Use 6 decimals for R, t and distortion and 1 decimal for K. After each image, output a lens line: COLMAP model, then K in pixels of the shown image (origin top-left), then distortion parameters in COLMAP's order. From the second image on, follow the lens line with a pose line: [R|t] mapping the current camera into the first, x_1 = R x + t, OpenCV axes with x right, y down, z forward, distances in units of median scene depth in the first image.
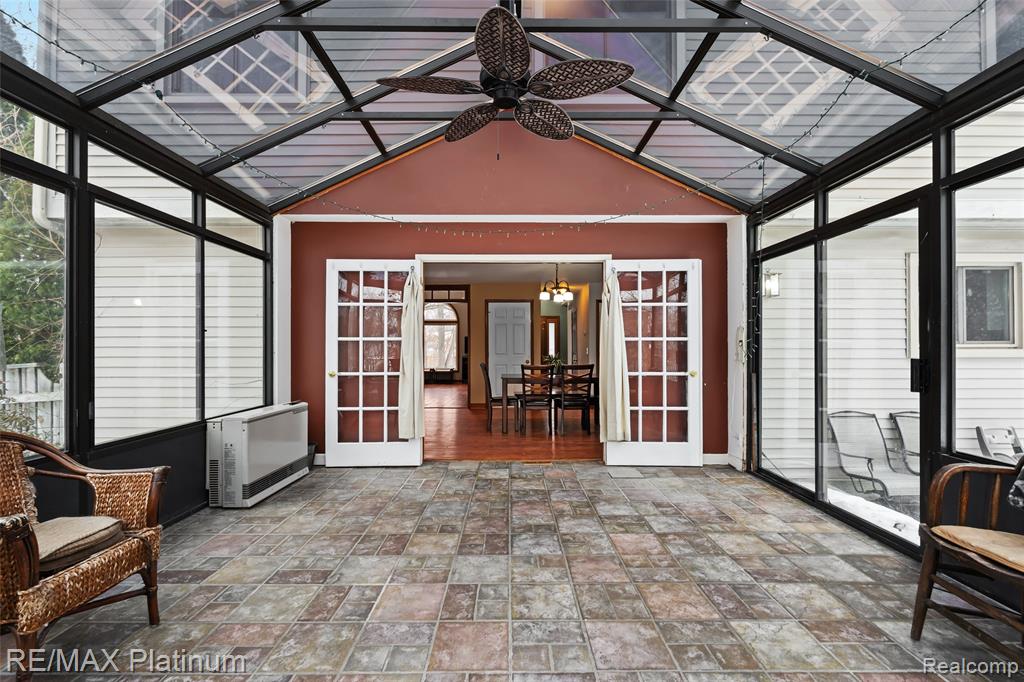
lens RADIAL K [[450.2, 0, 510.7], [0, 450.2, 340.9], [0, 0, 1]] dist [-0.002639, -0.001215]
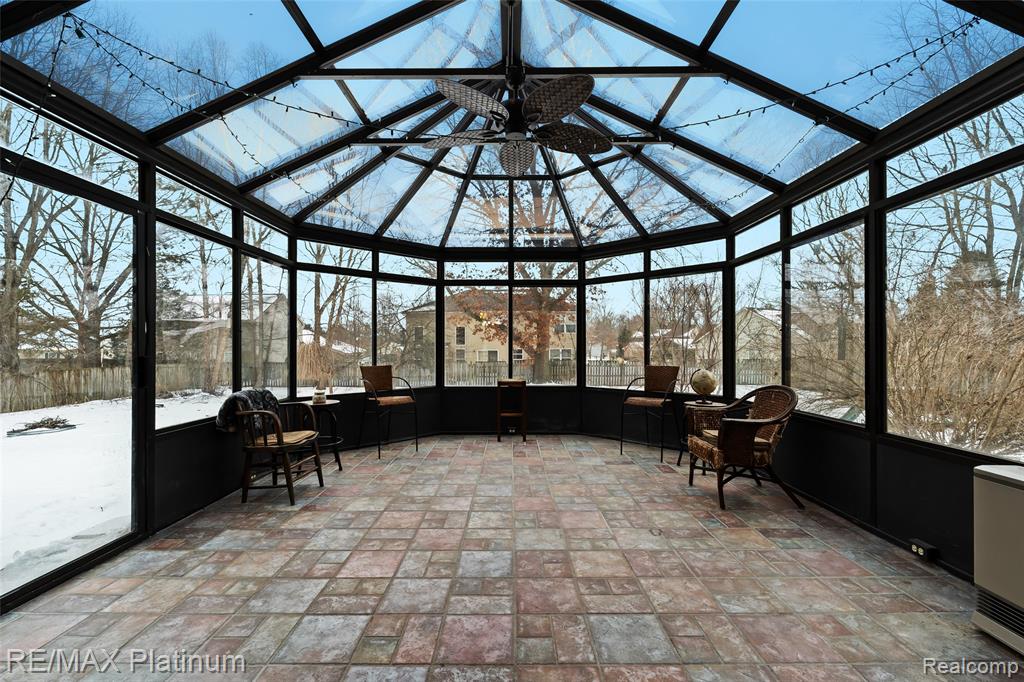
lens RADIAL K [[450.2, 0, 509.8], [0, 450.2, 339.2], [0, 0, 1]] dist [-0.003249, -0.000450]
pose [[-0.999978, 0.002299, 0.006169, 0.000600], [0.002083, 0.999389, -0.034898, 0.035367], [-0.006246, -0.034885, -0.999372, 1.988112]]
